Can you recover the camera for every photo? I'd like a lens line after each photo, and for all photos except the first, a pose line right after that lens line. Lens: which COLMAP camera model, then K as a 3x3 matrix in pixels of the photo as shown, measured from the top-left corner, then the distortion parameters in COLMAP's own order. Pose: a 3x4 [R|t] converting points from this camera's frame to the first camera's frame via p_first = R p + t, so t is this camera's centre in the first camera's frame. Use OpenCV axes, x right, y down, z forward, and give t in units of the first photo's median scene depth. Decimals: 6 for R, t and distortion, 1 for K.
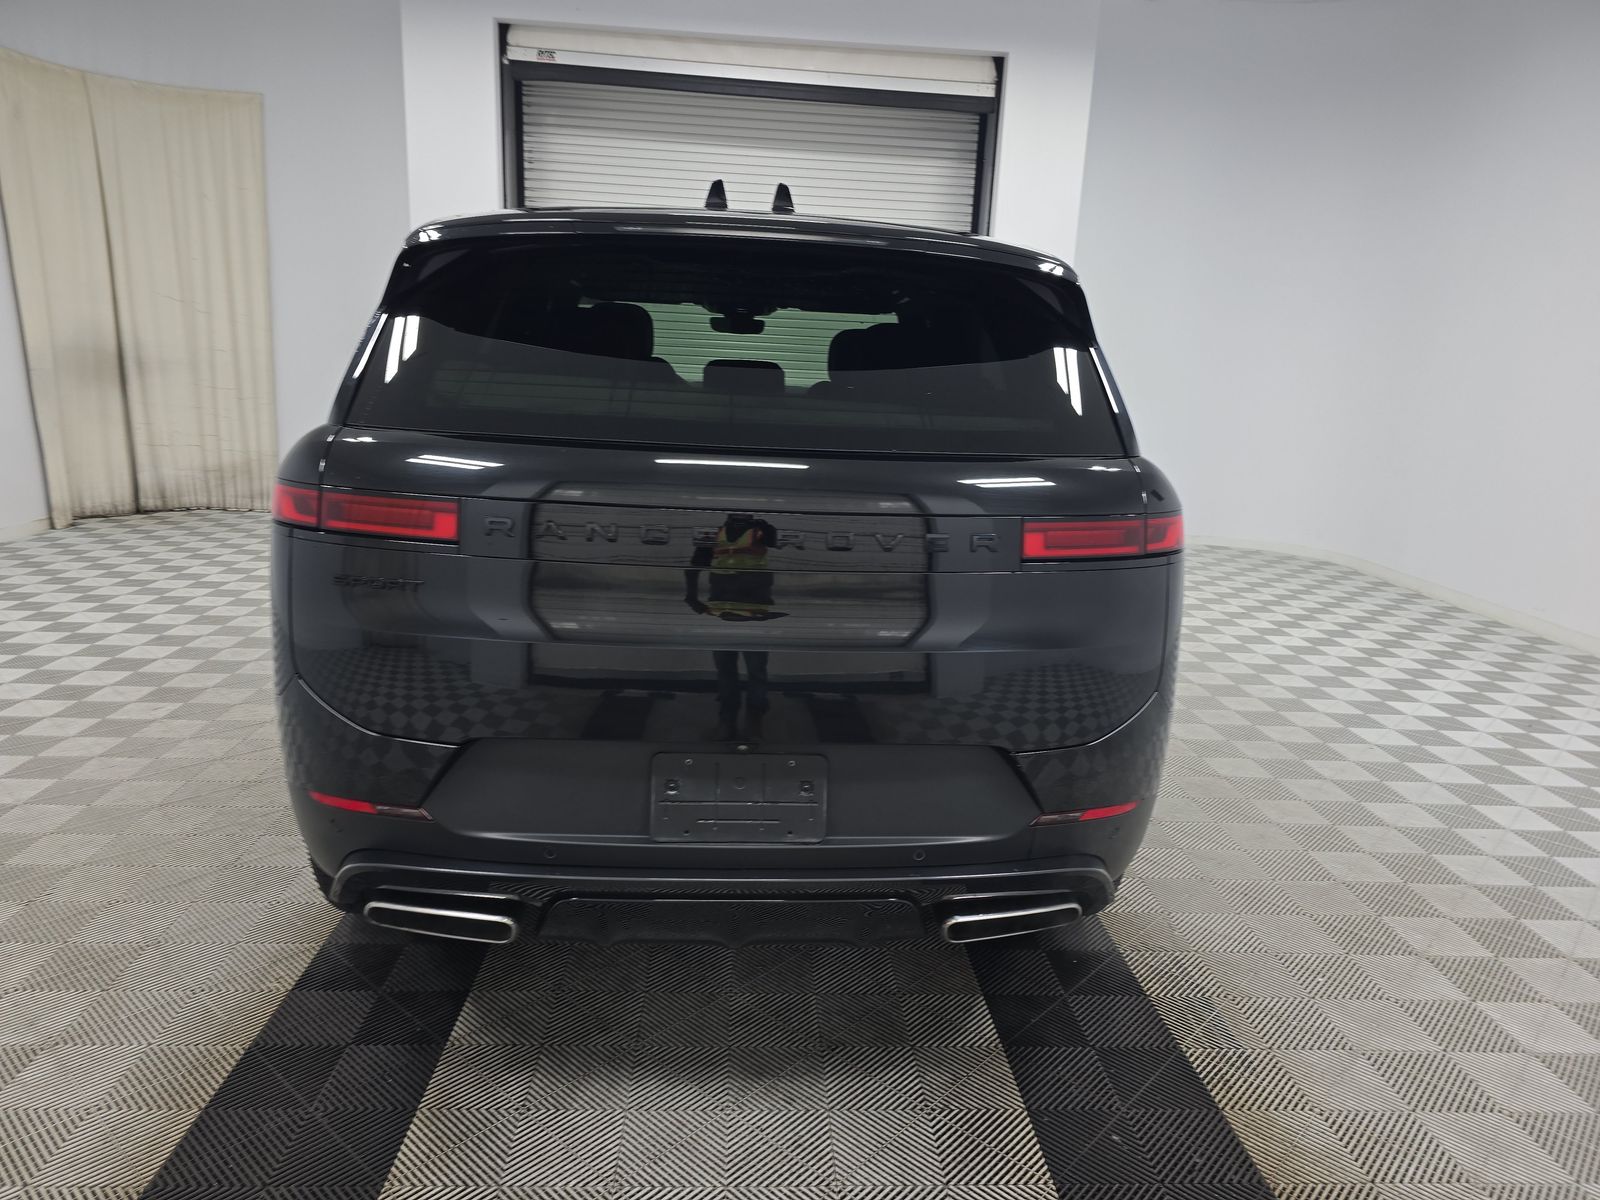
lens RADIAL K [[1064.6, 0, 797.6], [0, 1064.6, 632.4], [0, 0, 1]] dist [0.002998, -0.001568]
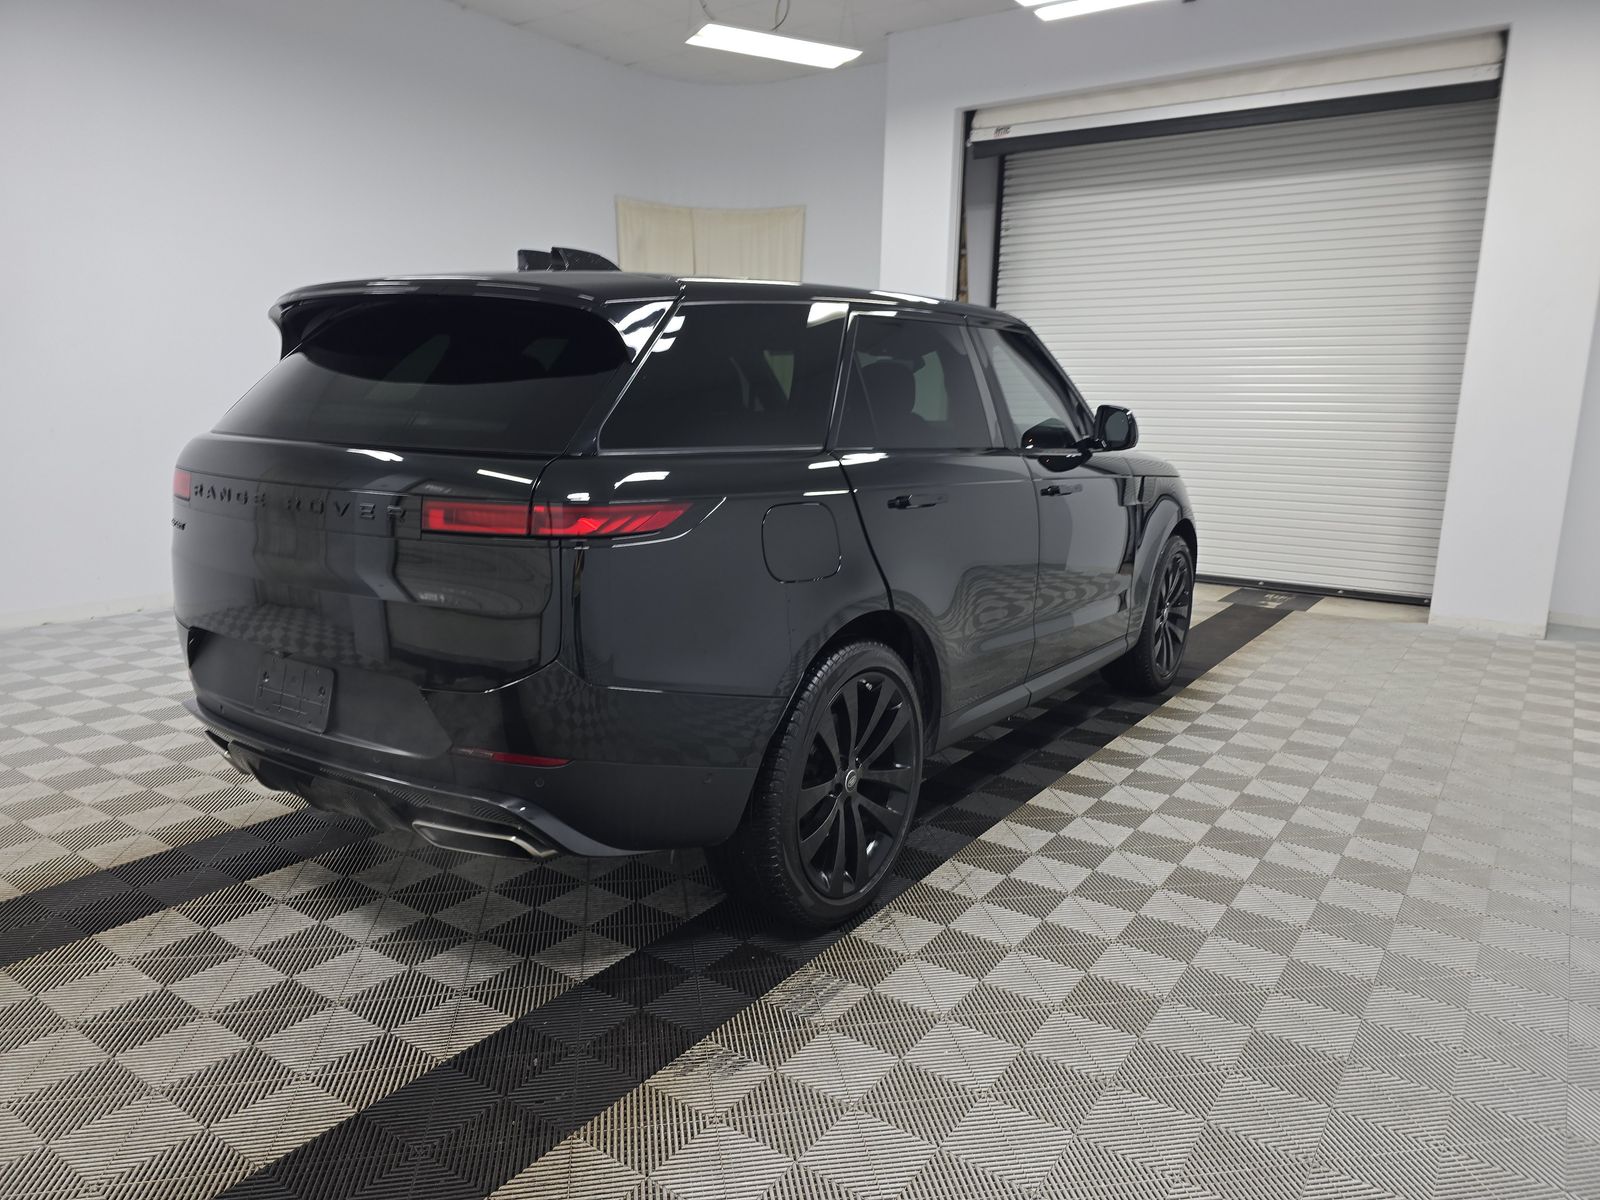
lens RADIAL K [[1064.6, 0, 797.6], [0, 1064.6, 632.4], [0, 0, 1]] dist [0.002998, -0.001568]
pose [[0.791221, 0.096266, -0.603906, 0.299970], [-0.129966, 0.991443, -0.012236, 0.001499], [0.597561, 0.088169, 0.796961, 0.060173]]
